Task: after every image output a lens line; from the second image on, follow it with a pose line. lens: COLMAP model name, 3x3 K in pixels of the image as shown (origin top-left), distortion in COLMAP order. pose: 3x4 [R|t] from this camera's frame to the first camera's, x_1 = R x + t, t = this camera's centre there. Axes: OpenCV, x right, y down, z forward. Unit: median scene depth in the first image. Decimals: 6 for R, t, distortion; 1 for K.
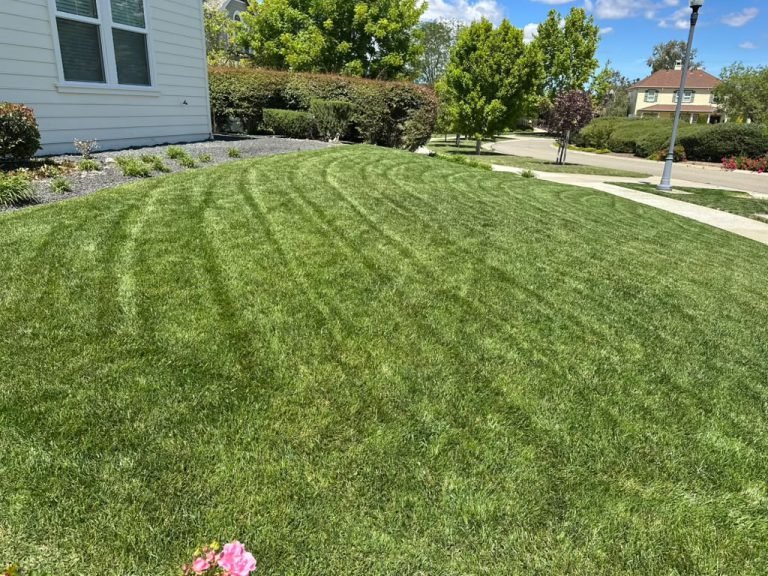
lens RADIAL K [[565.2, 0, 375.0], [0, 565.2, 267.9], [0, 0, 1]] dist [0.047798, -0.059456]
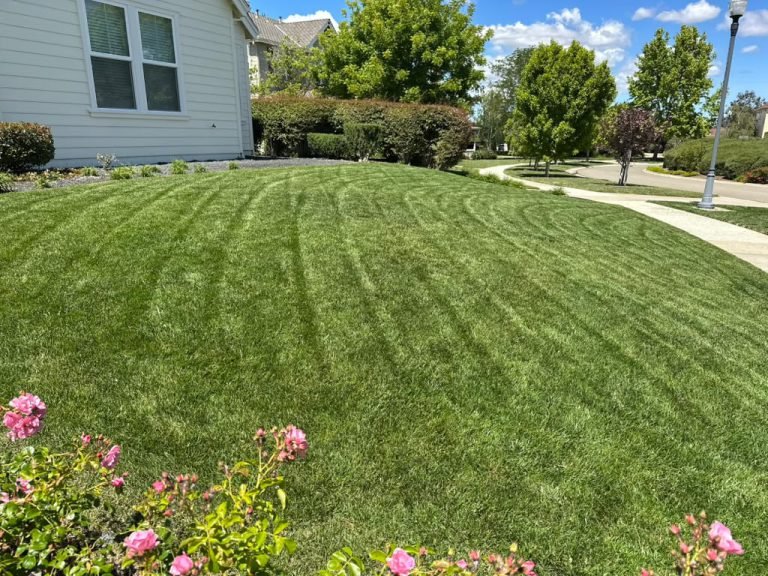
lens RADIAL K [[565.2, 0, 385.9], [0, 565.2, 287.6], [0, 0, 1]] dist [0.047798, -0.059456]
pose [[0.980372, 0.030756, -0.194743, 0.133478], [-0.034726, 0.999252, -0.017003, 0.024542], [0.194075, 0.023432, 0.980707, -0.031014]]
